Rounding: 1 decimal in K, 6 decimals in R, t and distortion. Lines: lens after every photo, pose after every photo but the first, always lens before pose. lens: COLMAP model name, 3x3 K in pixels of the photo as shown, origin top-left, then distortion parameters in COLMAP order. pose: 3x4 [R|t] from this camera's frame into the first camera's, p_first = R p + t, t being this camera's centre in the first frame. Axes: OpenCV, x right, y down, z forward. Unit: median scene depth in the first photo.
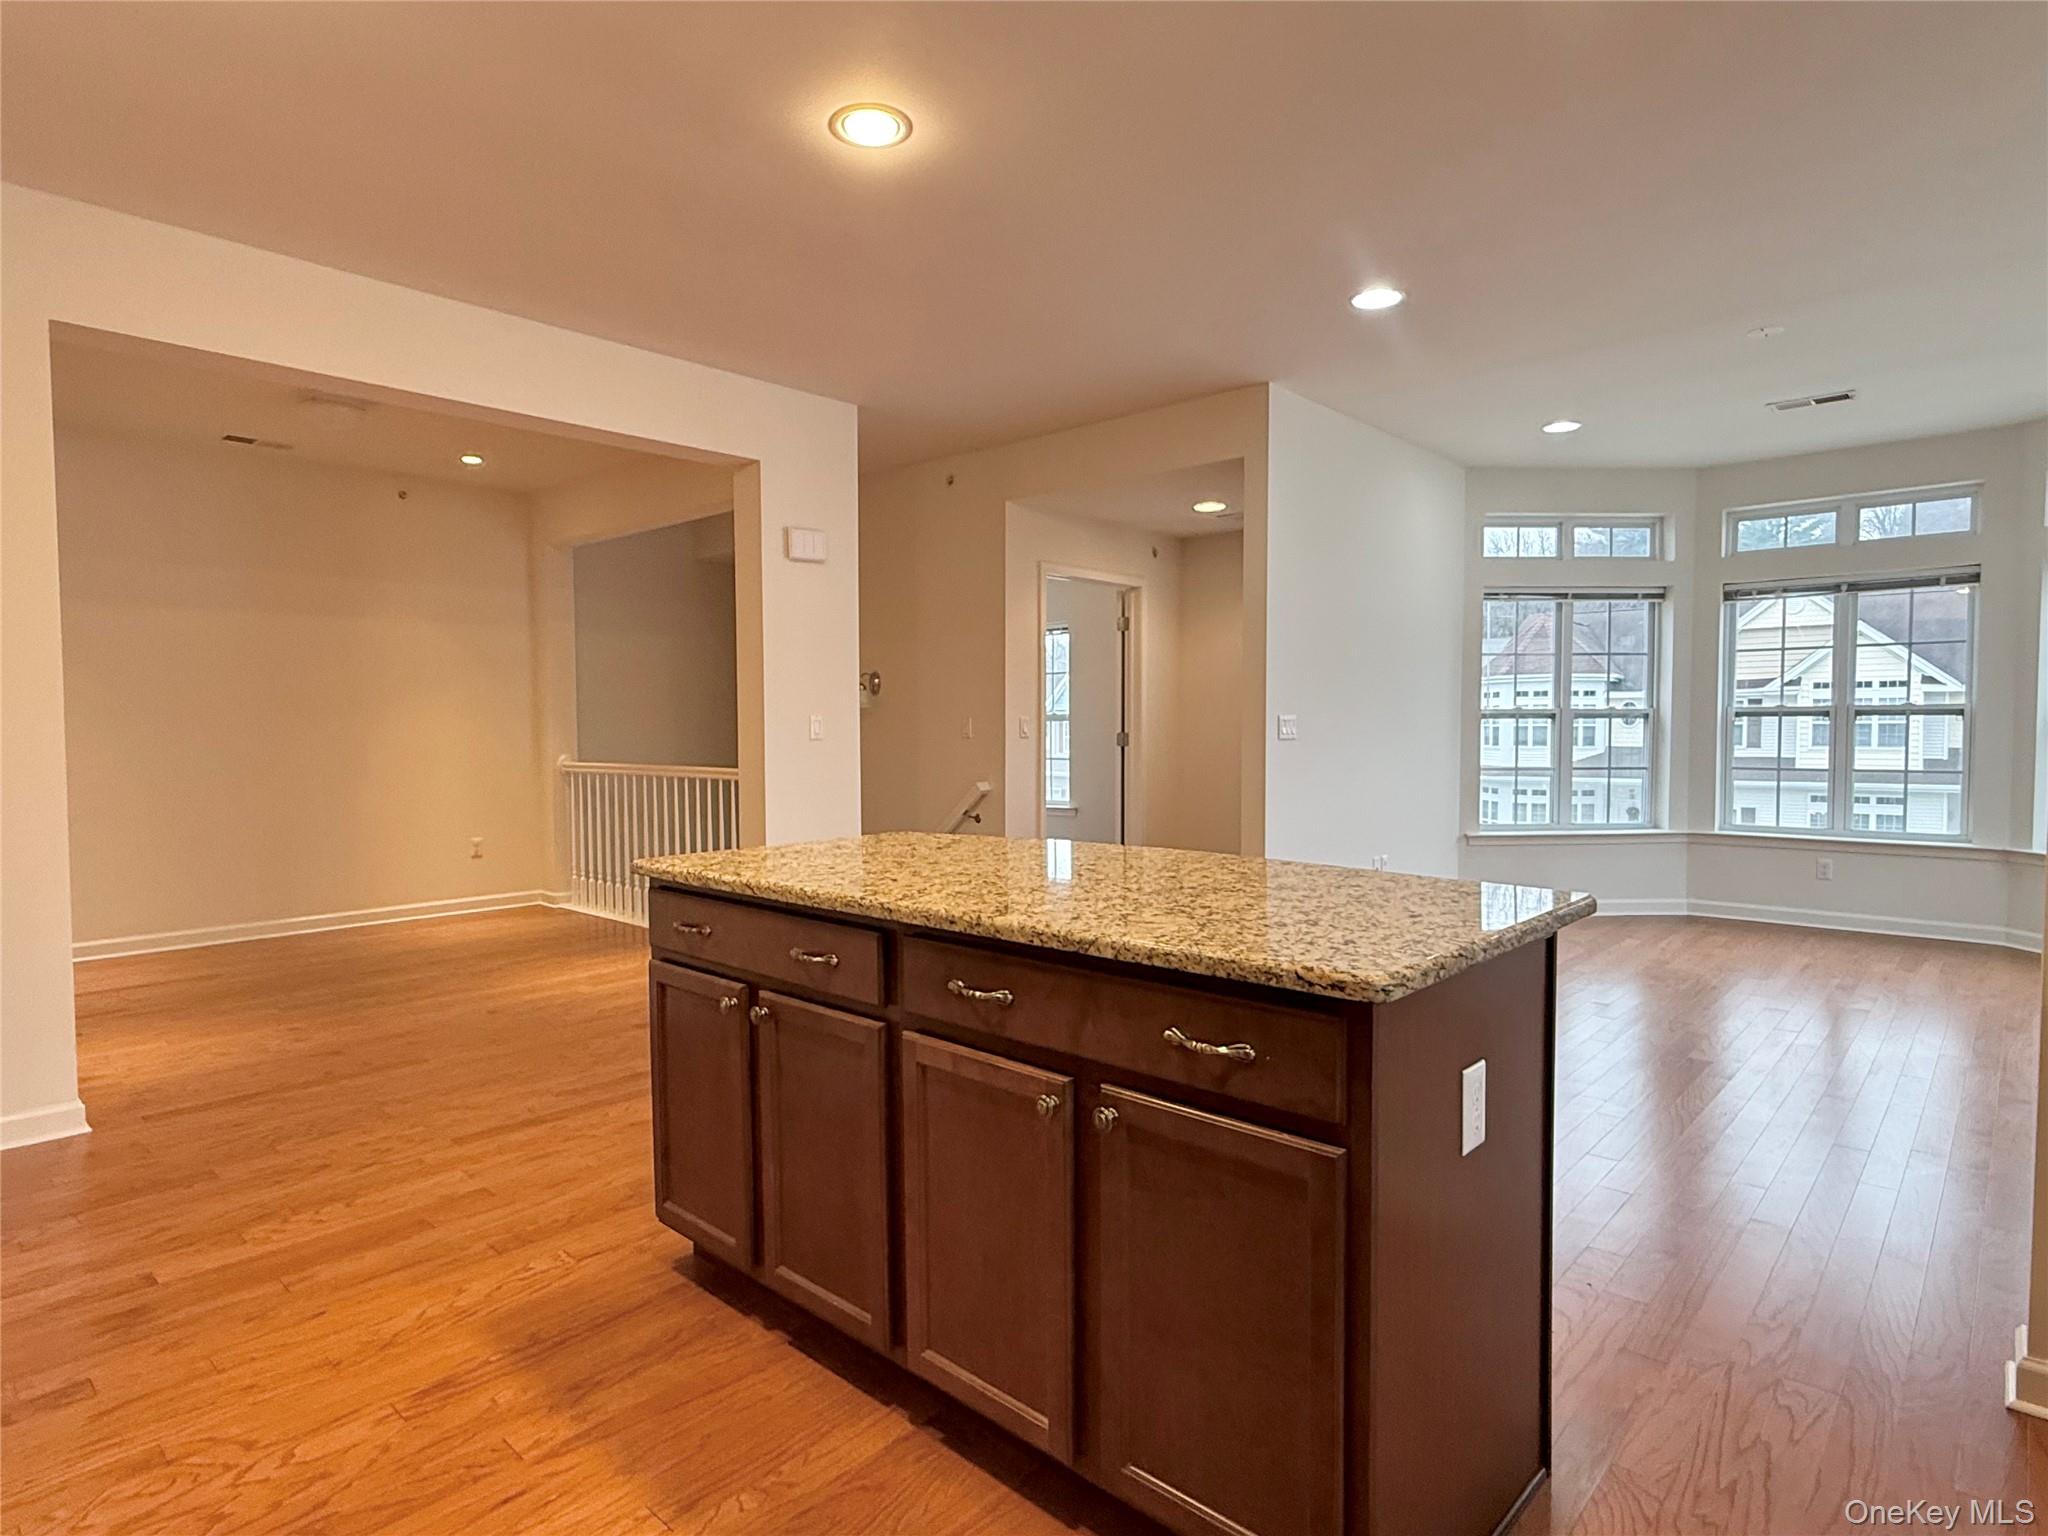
lens RADIAL K [[1117.7, 0, 1017.5], [0, 1117.7, 763.9], [0, 0, 1]] dist [-0.000016, 0.003295]
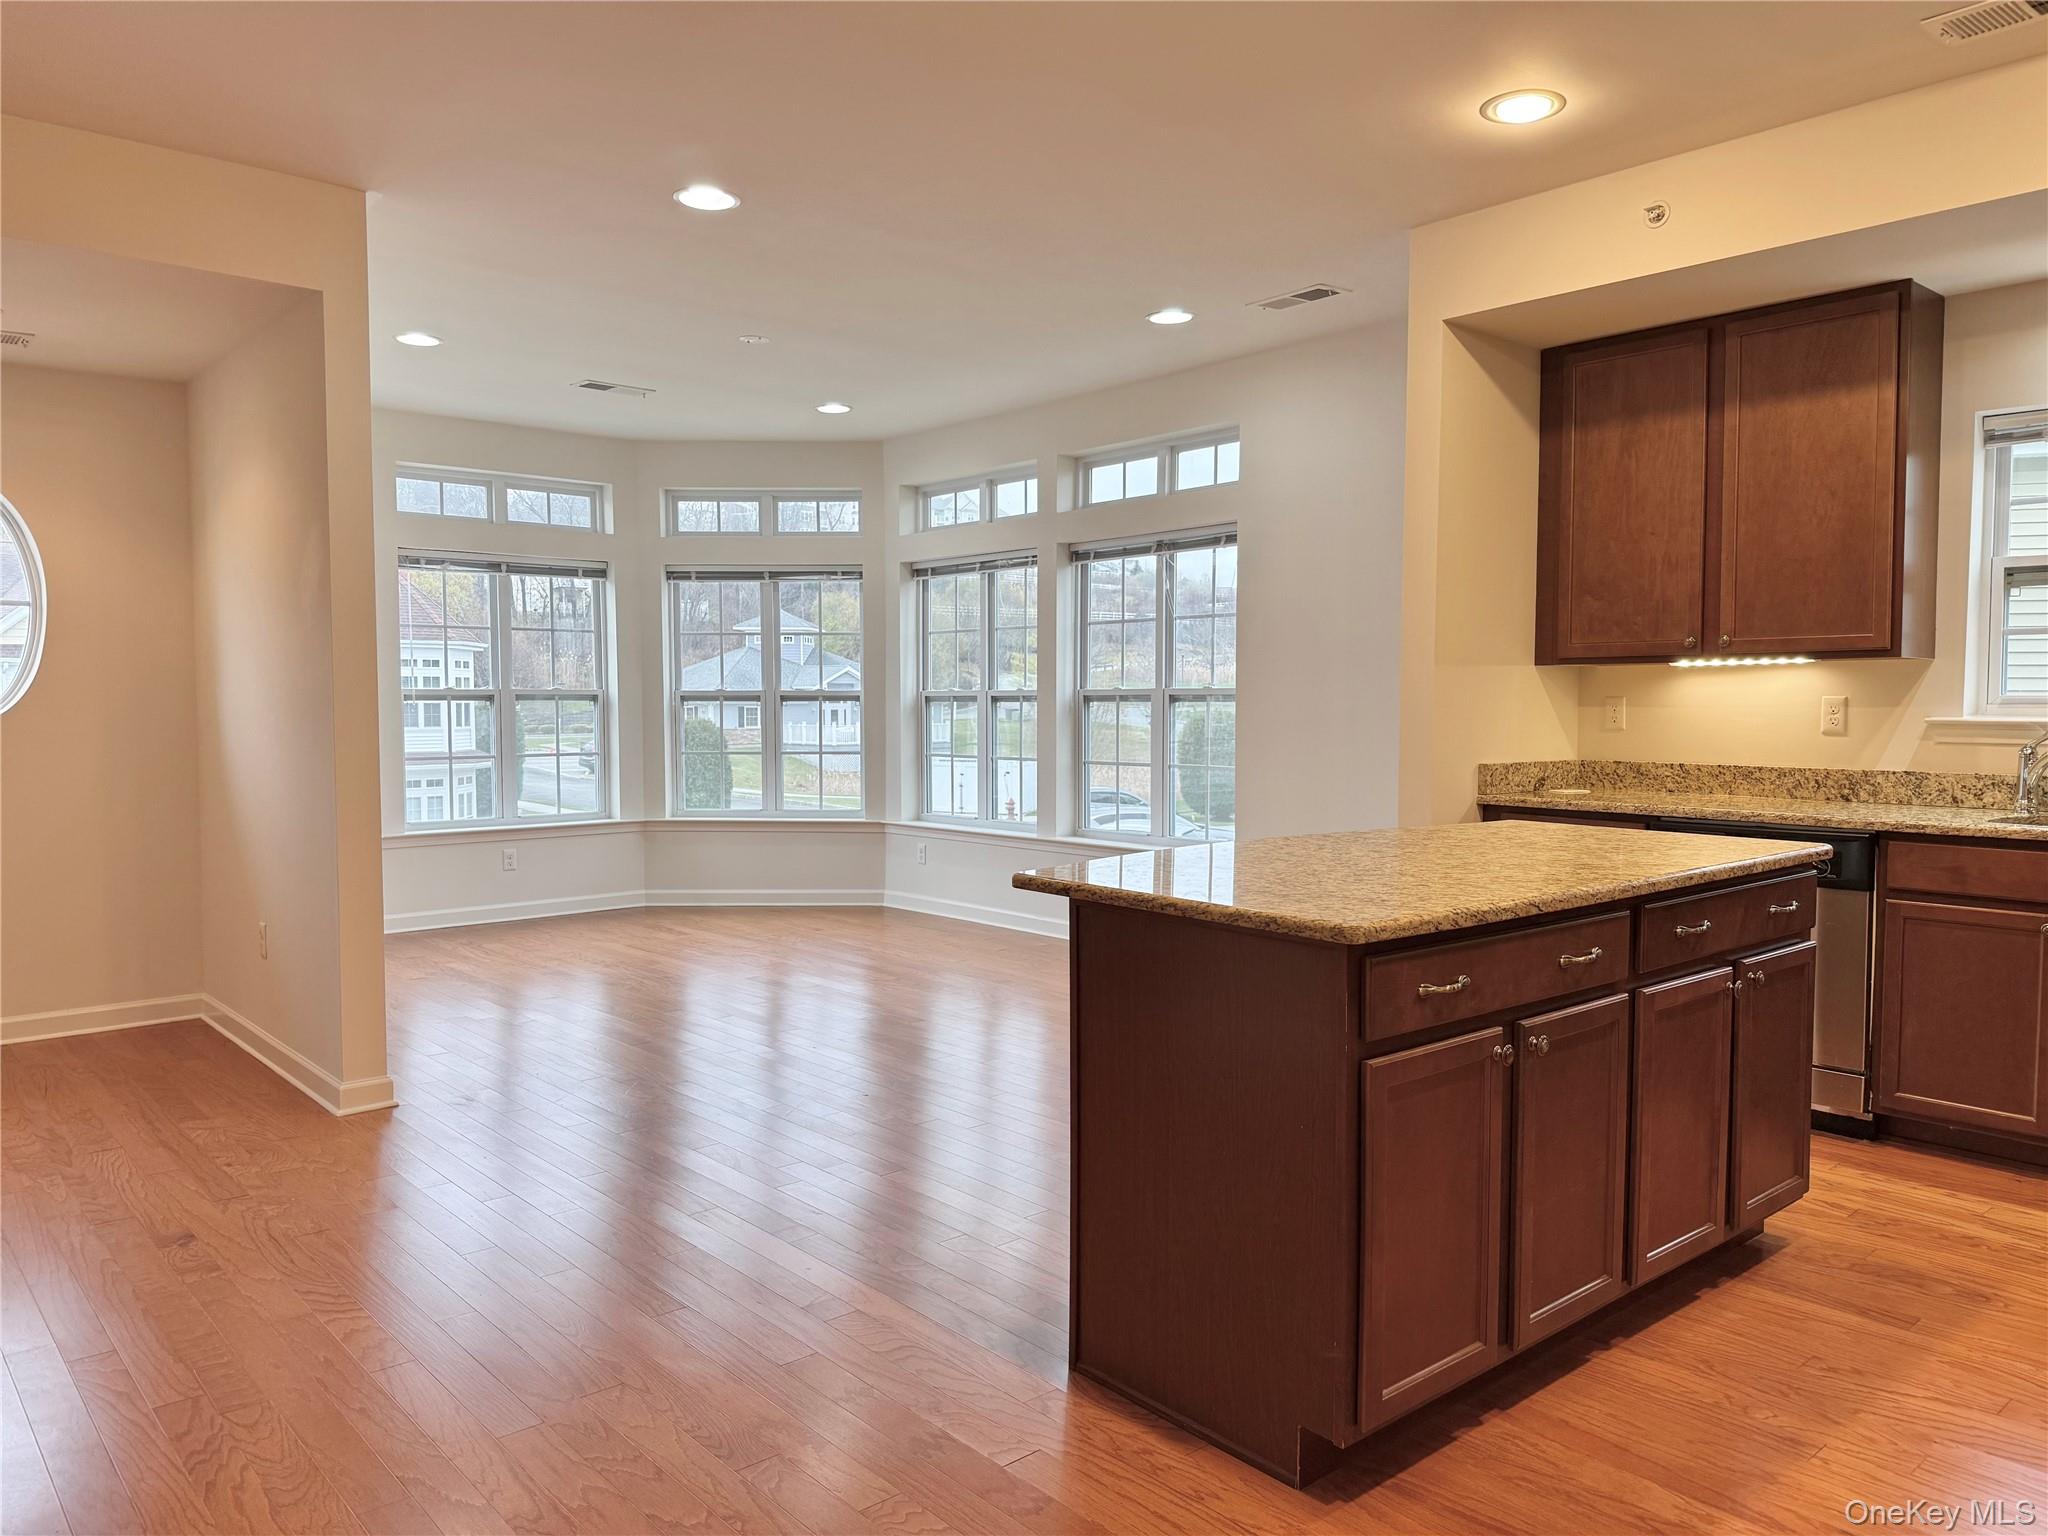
lens RADIAL K [[1436.3, 0, 1026.7], [0, 1436.3, 781.8], [0, 0, 1]] dist [0.056956, -0.069832]
pose [[0.103099, -0.053030, 0.993256, -0.518009], [0.035043, 0.998152, 0.049654, -0.021159], [-0.994054, 0.029688, 0.104767, 0.469099]]
